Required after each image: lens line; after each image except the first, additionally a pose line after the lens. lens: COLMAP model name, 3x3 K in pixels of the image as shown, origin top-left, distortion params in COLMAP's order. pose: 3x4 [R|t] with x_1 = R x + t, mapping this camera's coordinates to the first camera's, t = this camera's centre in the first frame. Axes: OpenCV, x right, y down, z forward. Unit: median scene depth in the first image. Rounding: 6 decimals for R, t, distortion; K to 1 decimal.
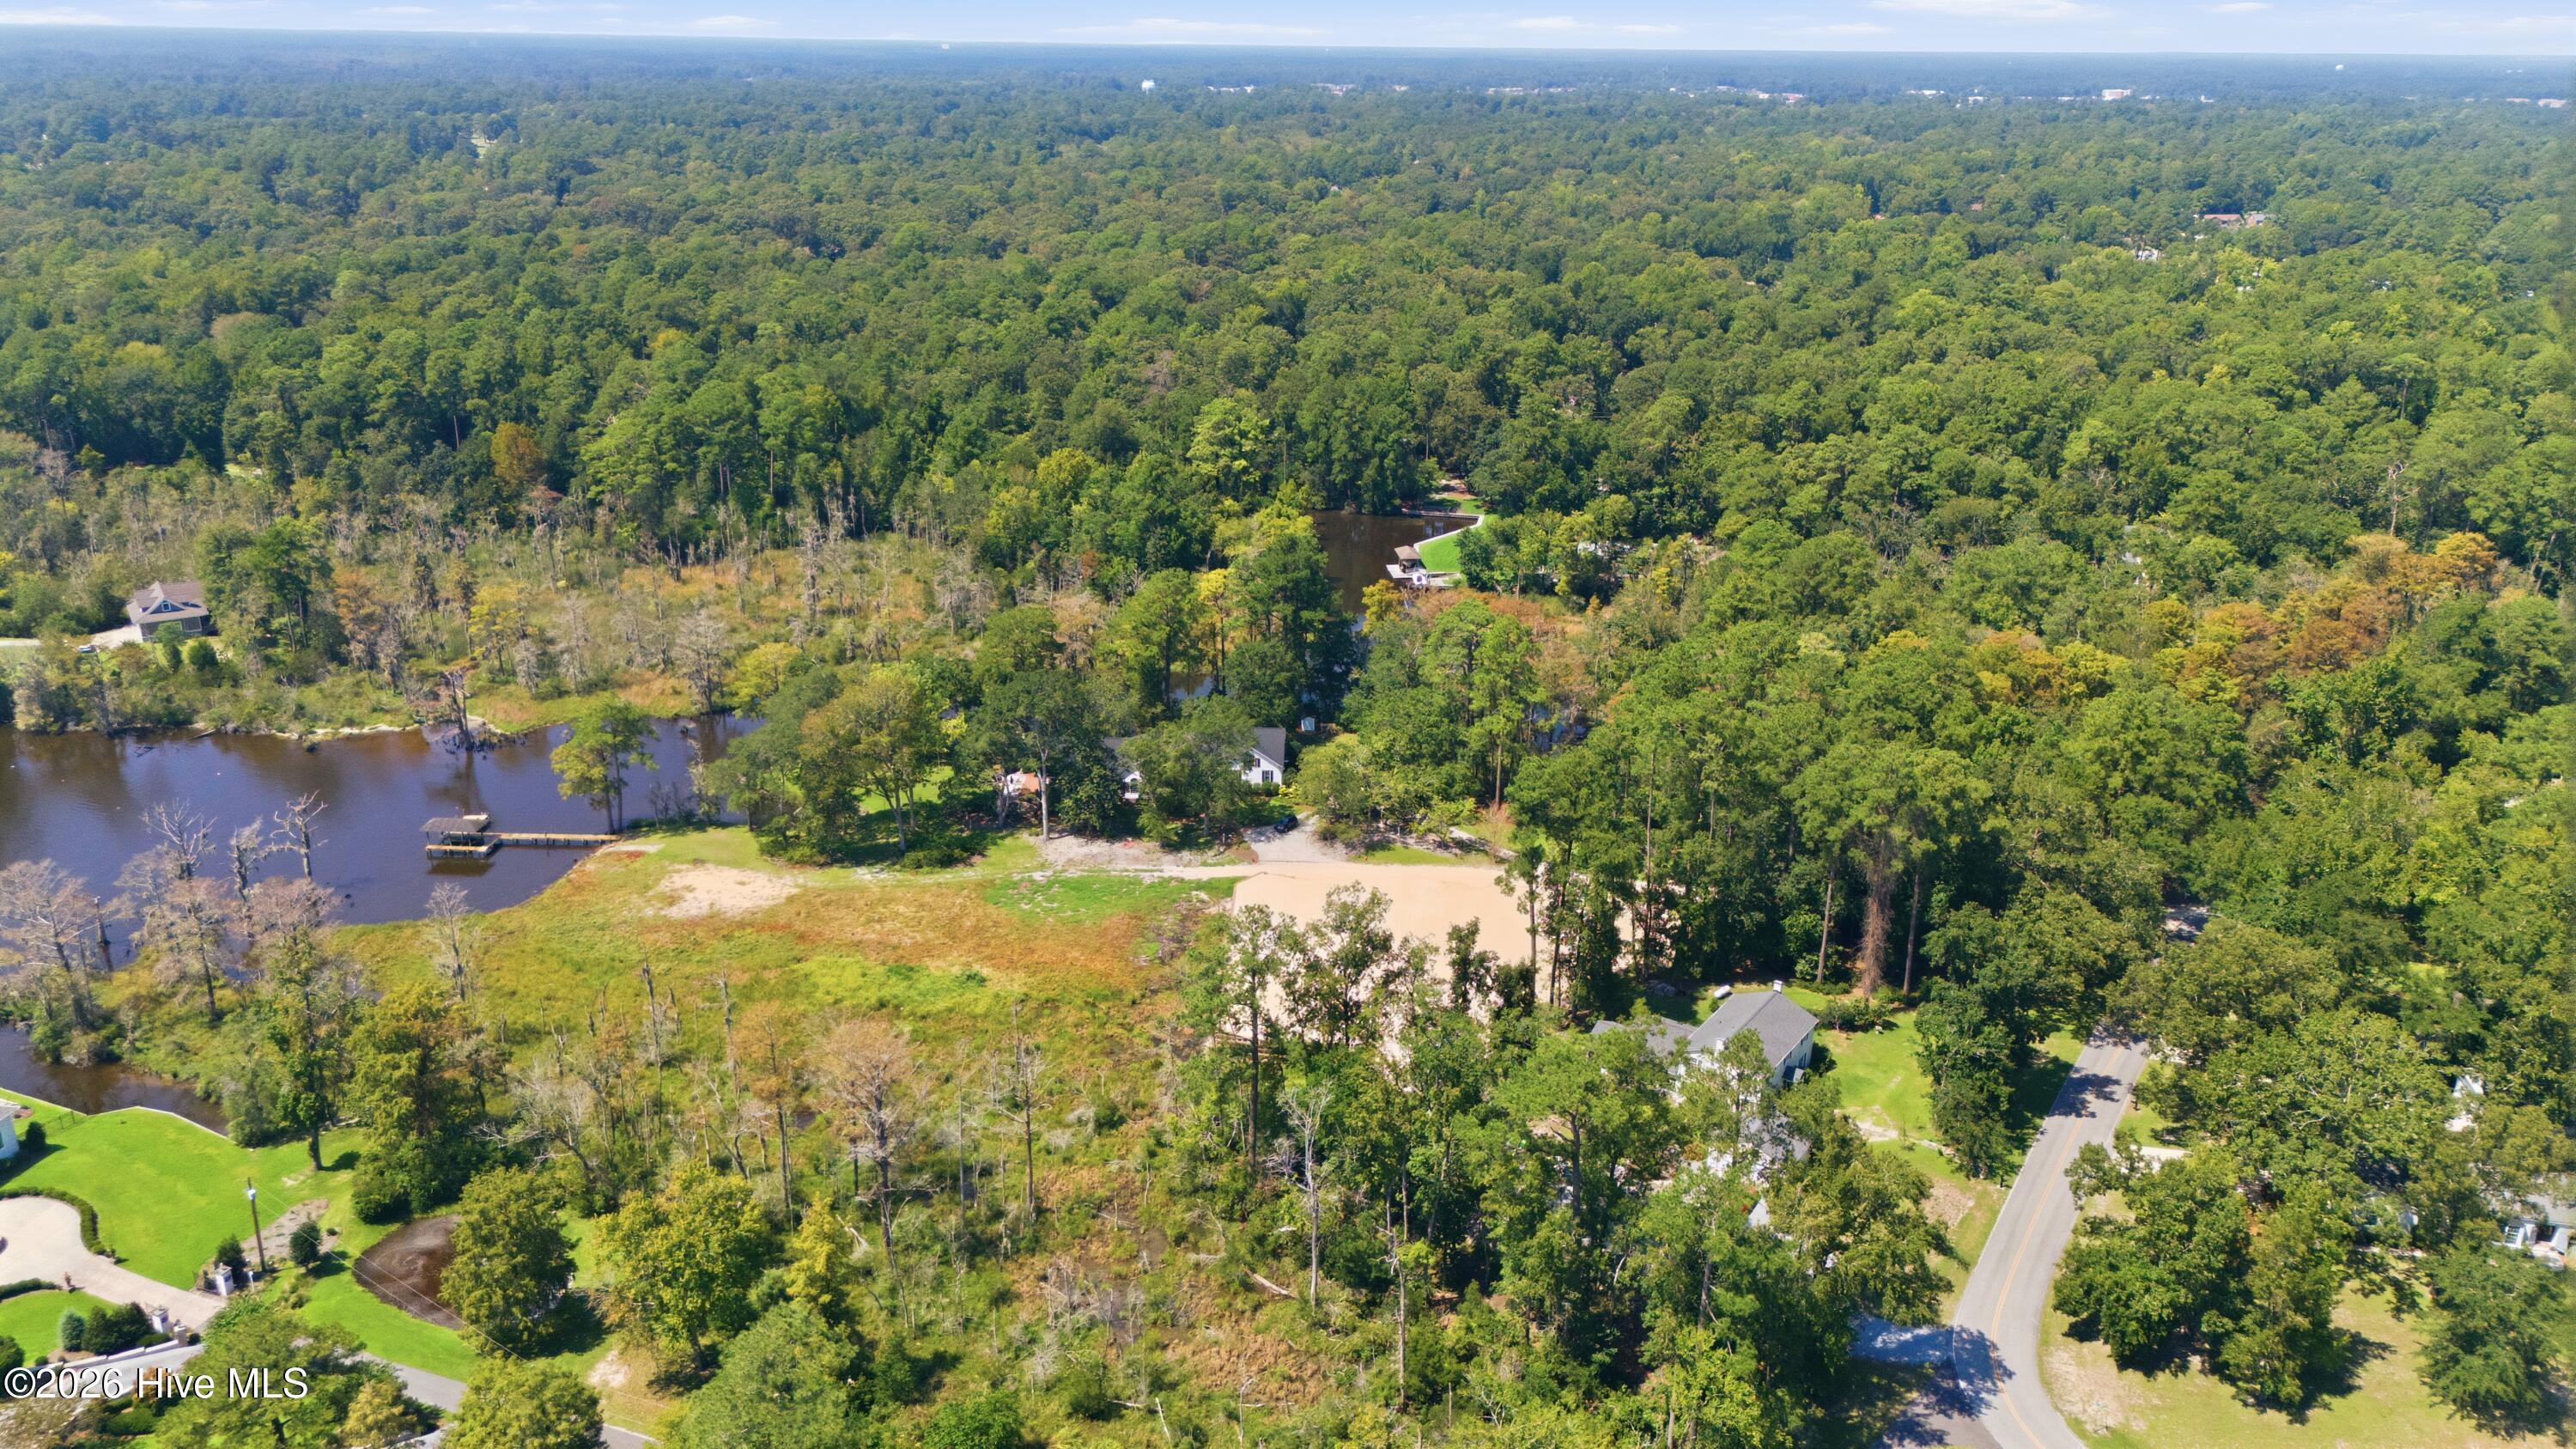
lens RADIAL K [[1896.7, 0, 1284.1], [0, 1896.7, 719.1], [0, 0, 1]] dist [0.064081, -0.053854]
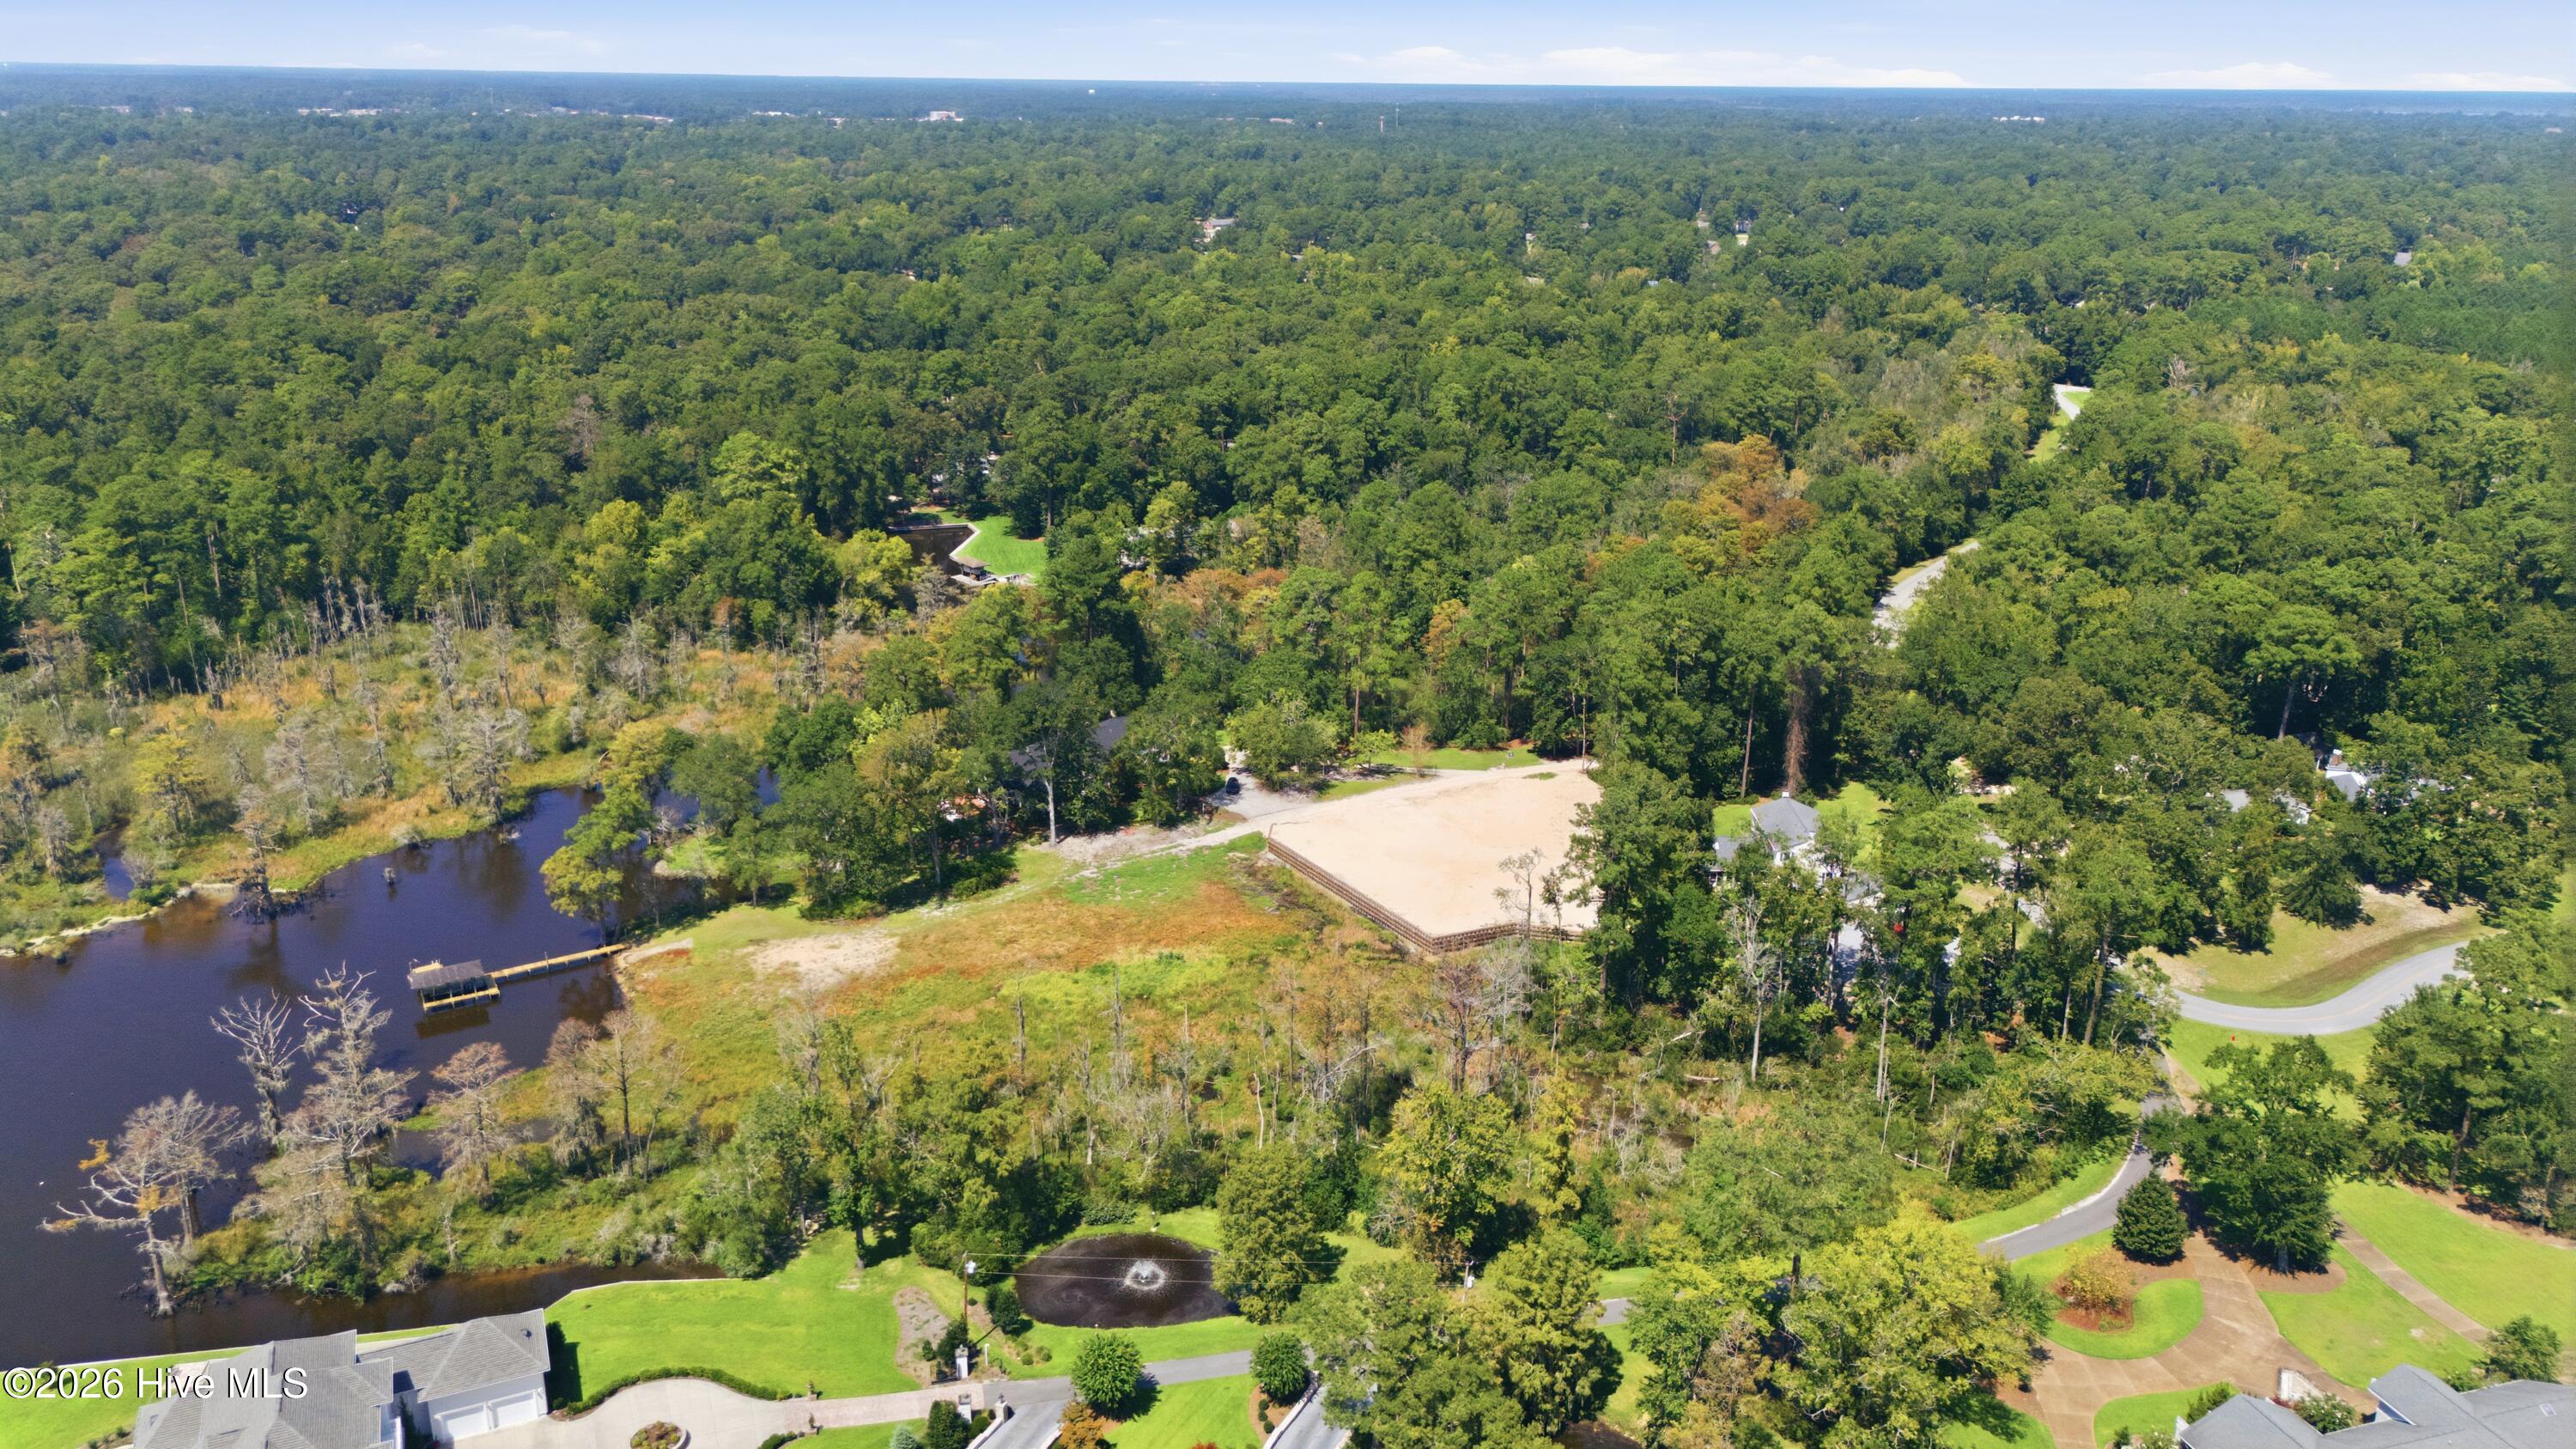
lens RADIAL K [[1896.7, 0, 1289.8], [0, 1896.7, 716.7], [0, 0, 1]] dist [0.064081, -0.053854]
pose [[0.823836, -0.180847, 0.537204, -0.559808], [0.186155, 0.981492, 0.044934, -0.027856], [-0.535388, 0.062985, 0.842254, 0.045890]]
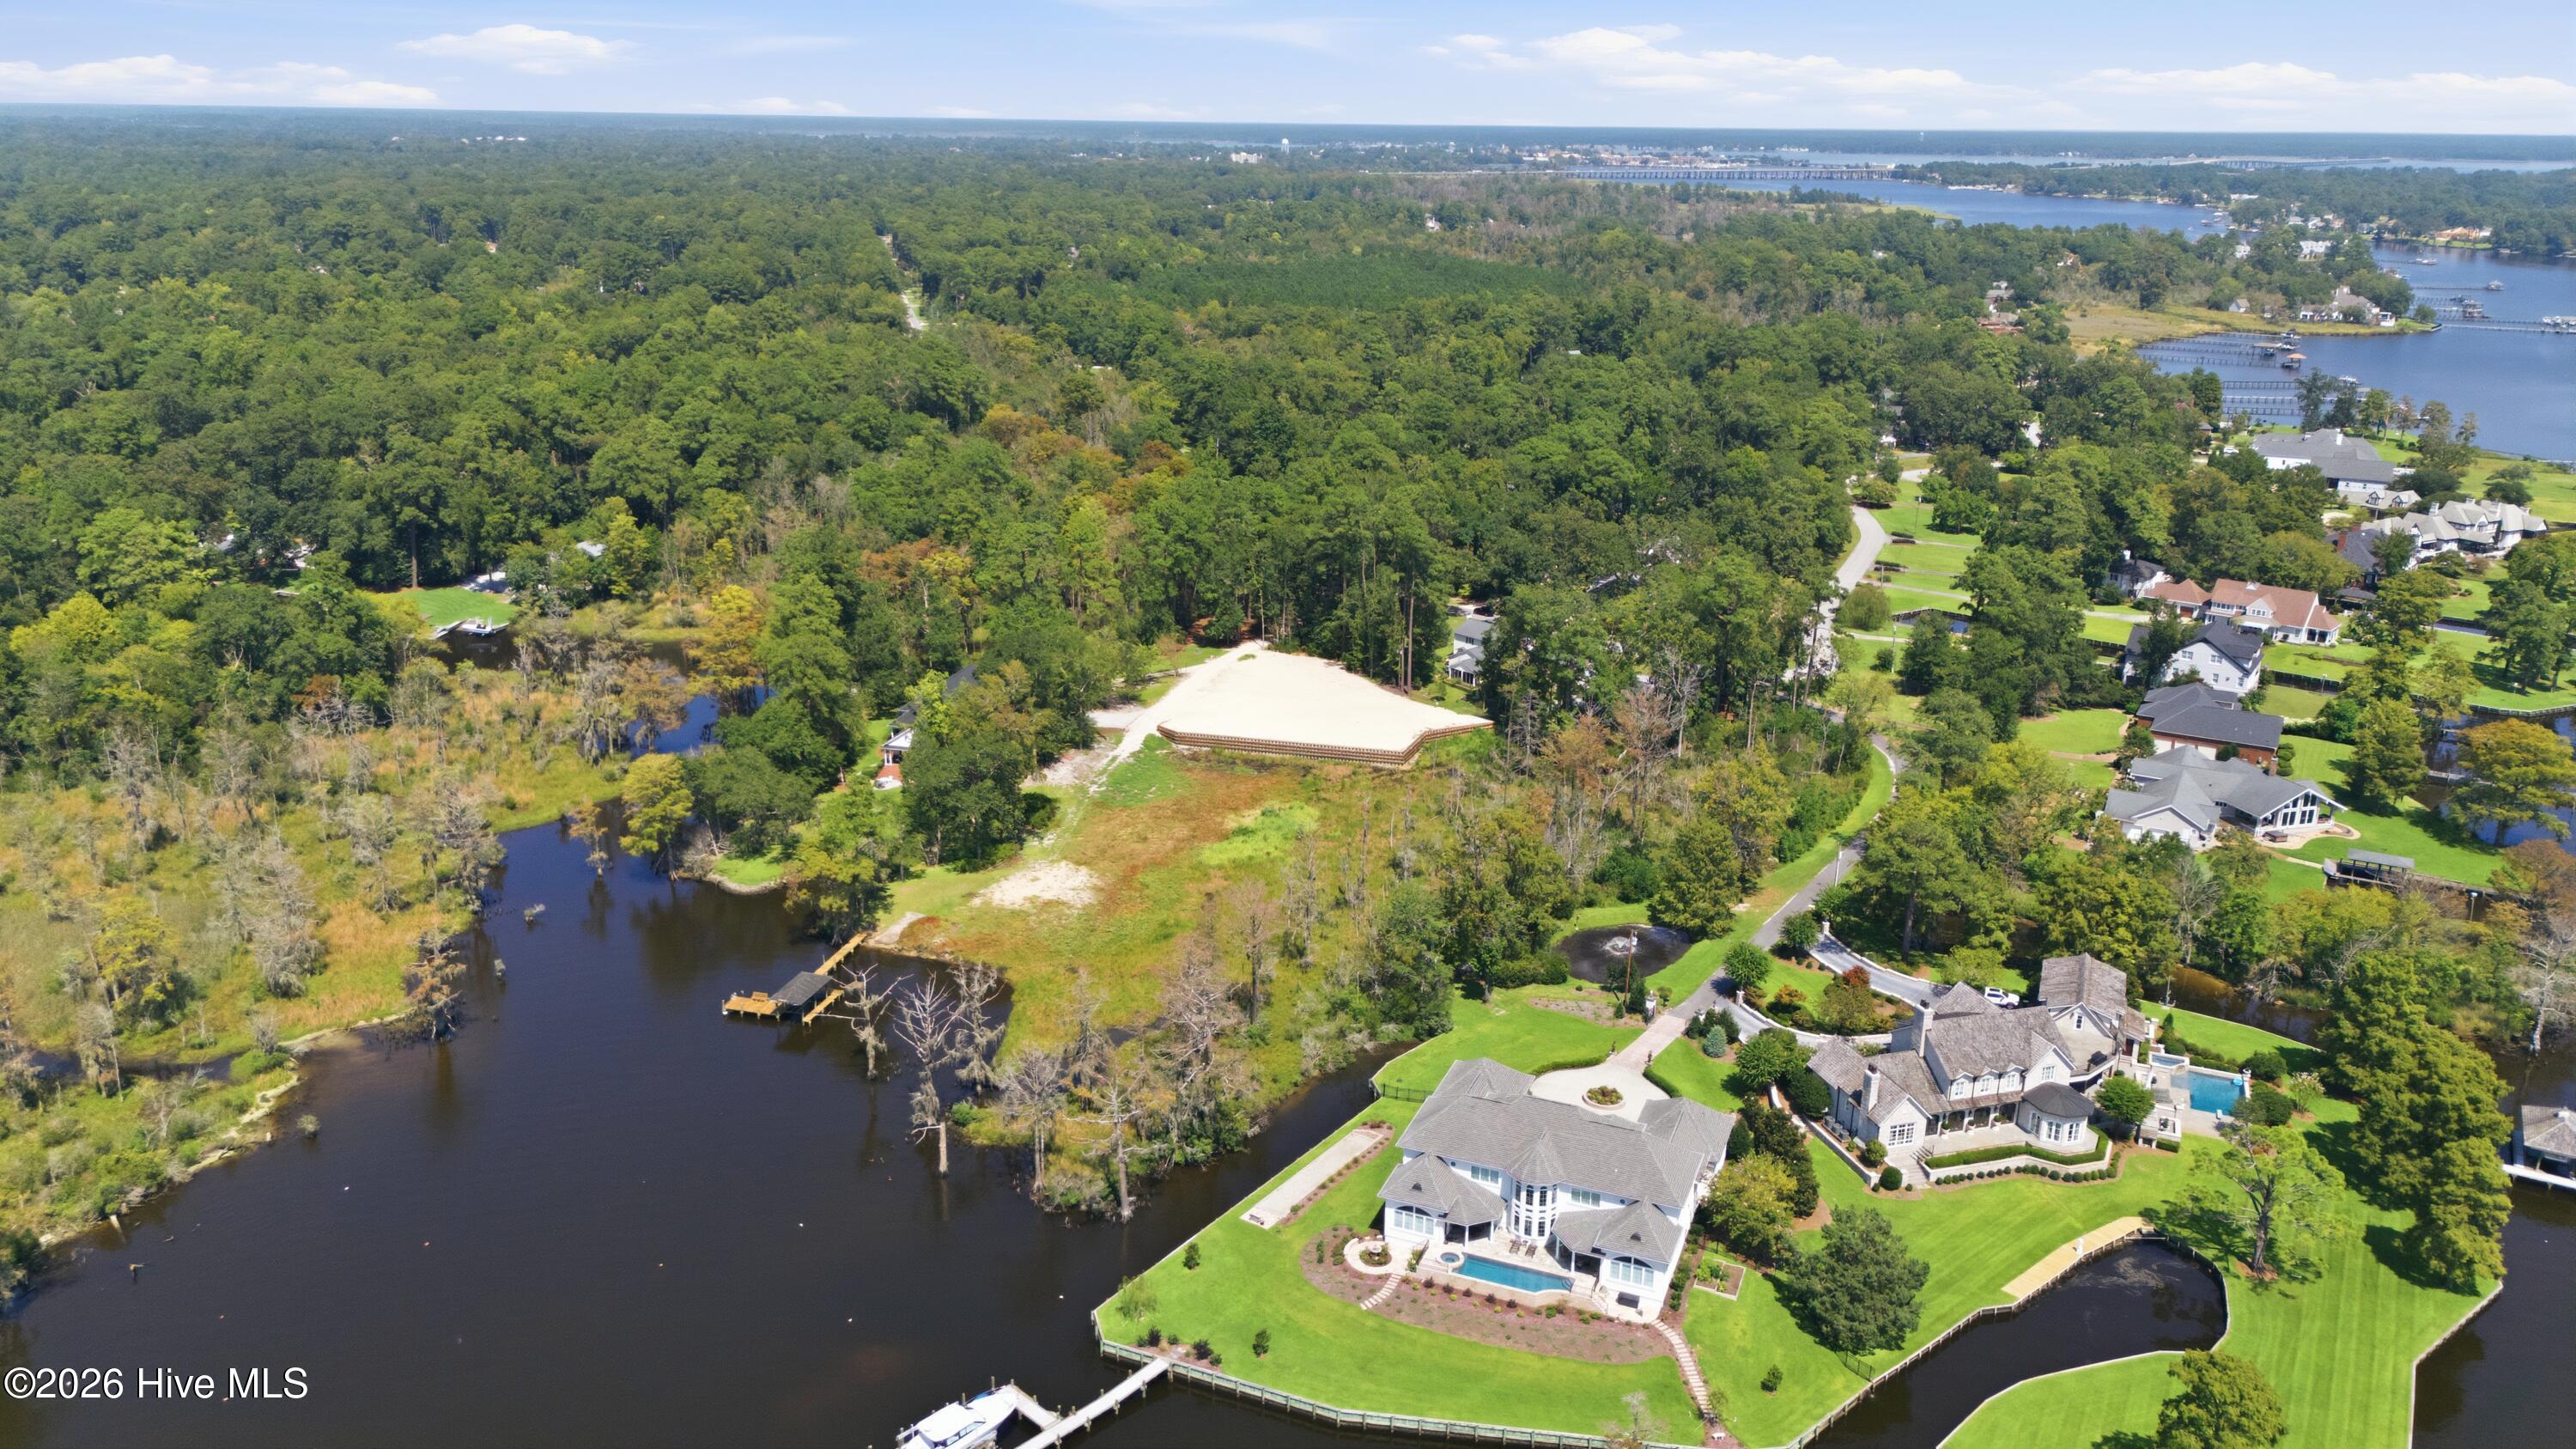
lens RADIAL K [[1896.7, 0, 1289.7], [0, 1896.7, 728.3], [0, 0, 1]] dist [0.064081, -0.053854]
pose [[0.198657, -0.305627, 0.931197, -1.148647], [0.318083, 0.918807, 0.233703, -0.183353], [-0.927016, 0.249771, 0.279742, 0.516910]]
